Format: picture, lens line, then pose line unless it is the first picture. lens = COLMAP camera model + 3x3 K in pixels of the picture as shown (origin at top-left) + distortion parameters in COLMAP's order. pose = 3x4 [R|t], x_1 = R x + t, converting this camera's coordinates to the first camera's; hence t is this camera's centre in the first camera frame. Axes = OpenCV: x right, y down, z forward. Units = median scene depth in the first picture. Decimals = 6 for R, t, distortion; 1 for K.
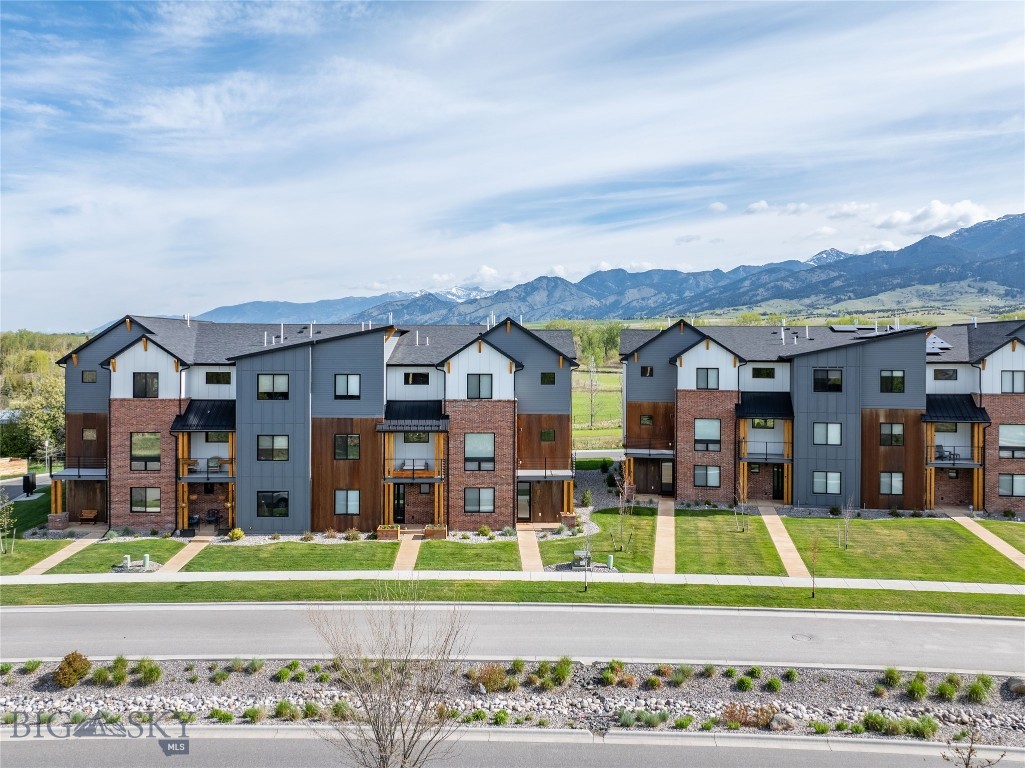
lens RADIAL K [[801.1, 0, 508.6], [0, 801.1, 355.0], [0, 0, 1]] dist [-0.005869, 0.003415]
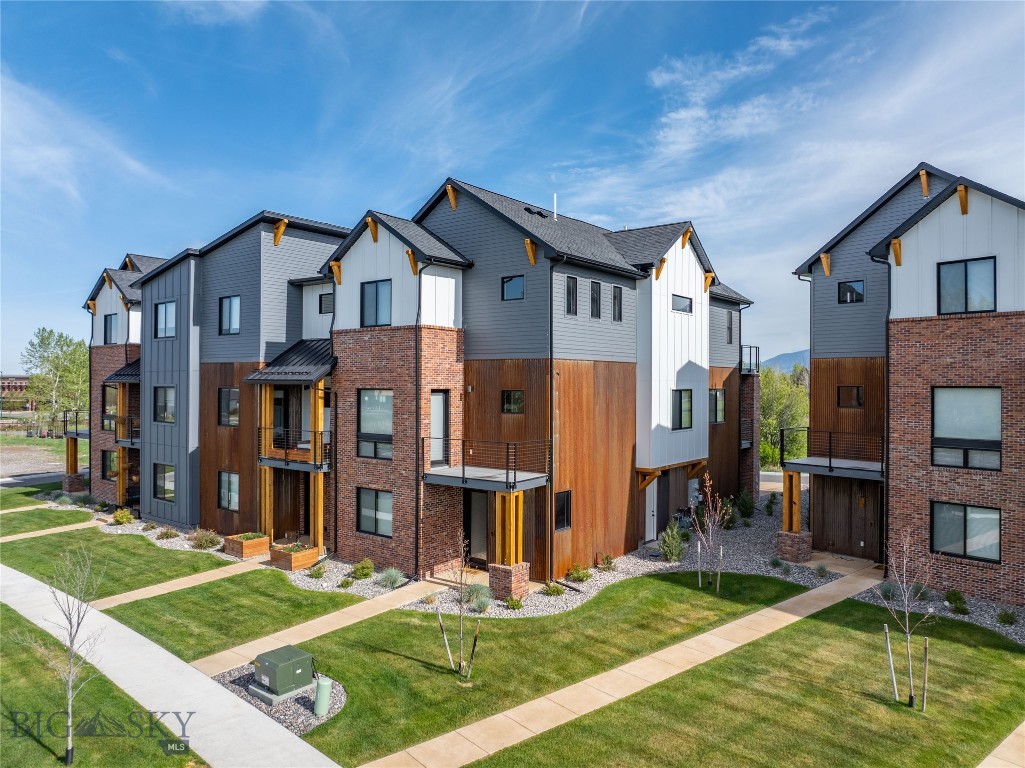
lens RADIAL K [[709.9, 0, 512.5], [0, 709.9, 384.0], [0, 0, 1]] dist [-0.052767, 0.004558]
pose [[0.768916, -0.000091, -0.639349, 0.341913], [-0.010285, 0.999869, -0.012512, 0.098179], [0.639267, 0.016197, 0.768815, 0.682531]]
